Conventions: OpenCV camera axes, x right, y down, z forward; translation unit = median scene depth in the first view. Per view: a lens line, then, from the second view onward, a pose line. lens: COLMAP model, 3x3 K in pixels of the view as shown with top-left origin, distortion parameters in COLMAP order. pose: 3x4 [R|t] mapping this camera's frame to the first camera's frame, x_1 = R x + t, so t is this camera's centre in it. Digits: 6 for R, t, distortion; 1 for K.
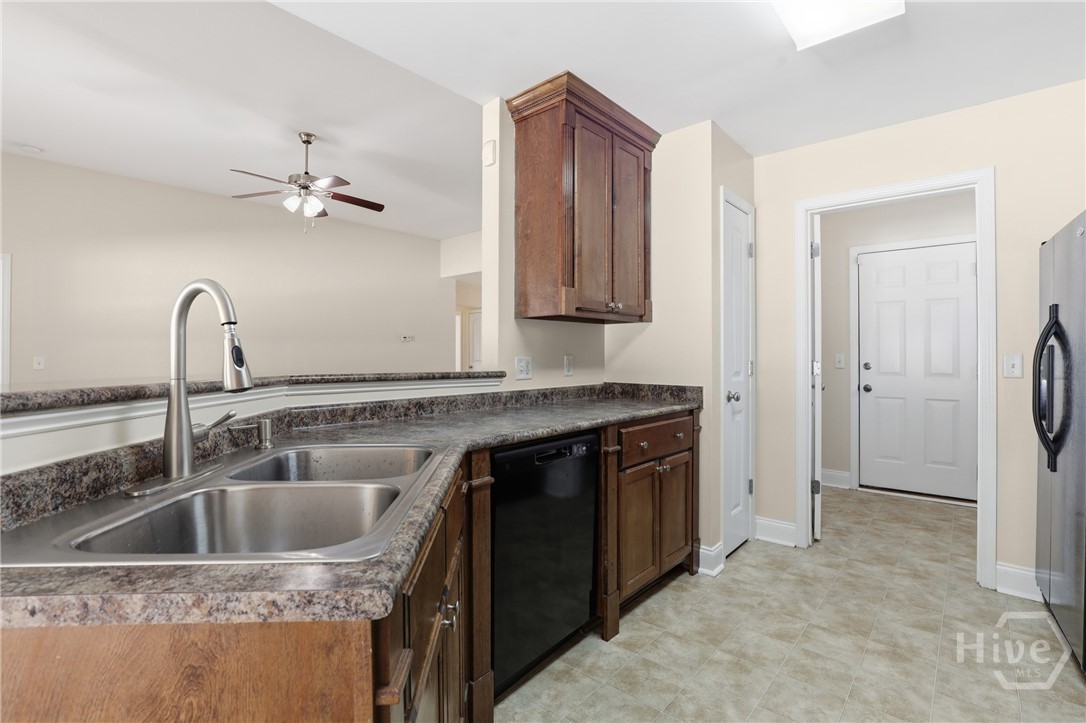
lens RADIAL K [[500.6, 0, 547.7], [0, 500.6, 352.9], [0, 0, 1]] dist [-0.025266, 0.000708]
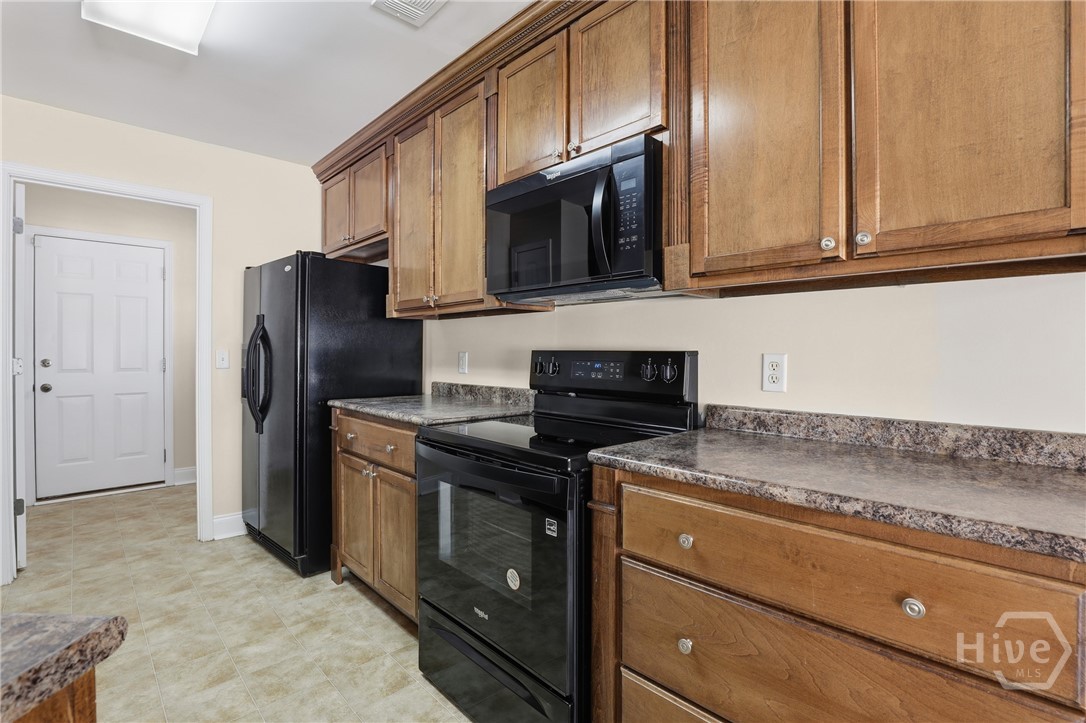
lens RADIAL K [[500.6, 0, 547.7], [0, 500.6, 352.9], [0, 0, 1]] dist [-0.025266, 0.000708]
pose [[0.092669, -0.003222, 0.995692, -0.215743], [-0.004919, 0.999981, 0.003694, 0.001359], [-0.995685, -0.005240, 0.092651, 0.033298]]
